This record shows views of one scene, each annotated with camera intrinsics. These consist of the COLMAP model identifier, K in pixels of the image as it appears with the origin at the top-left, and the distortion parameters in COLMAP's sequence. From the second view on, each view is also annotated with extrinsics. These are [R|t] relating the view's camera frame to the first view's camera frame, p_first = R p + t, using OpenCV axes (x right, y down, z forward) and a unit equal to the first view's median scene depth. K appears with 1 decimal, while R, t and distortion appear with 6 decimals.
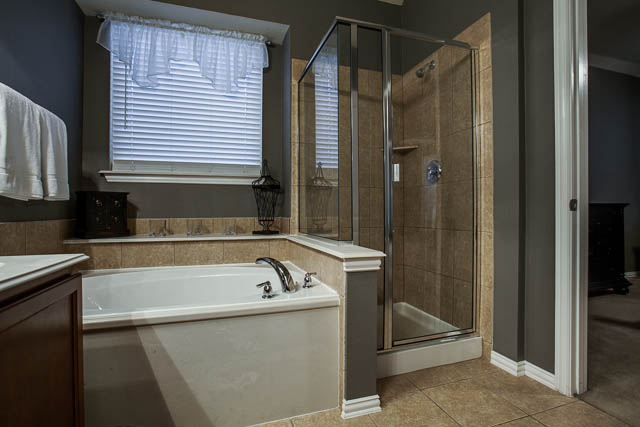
lens RADIAL K [[314.8, 0, 324.3], [0, 314.8, 211.5], [0, 0, 1]] dist [-0.051988, 0.016505]
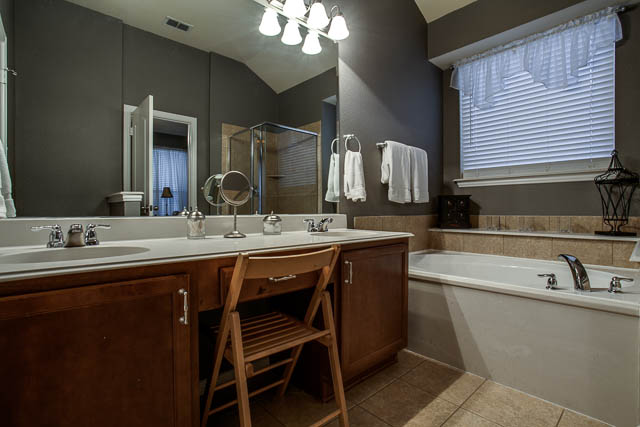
lens RADIAL K [[314.8, 0, 320.8], [0, 314.8, 213.0], [0, 0, 1]] dist [-0.051988, 0.016505]
pose [[0.404581, 0.008594, -0.914462, 0.286224], [0.001250, 0.999950, 0.009951, 0.000593], [0.914501, -0.005169, 0.404550, -0.096268]]
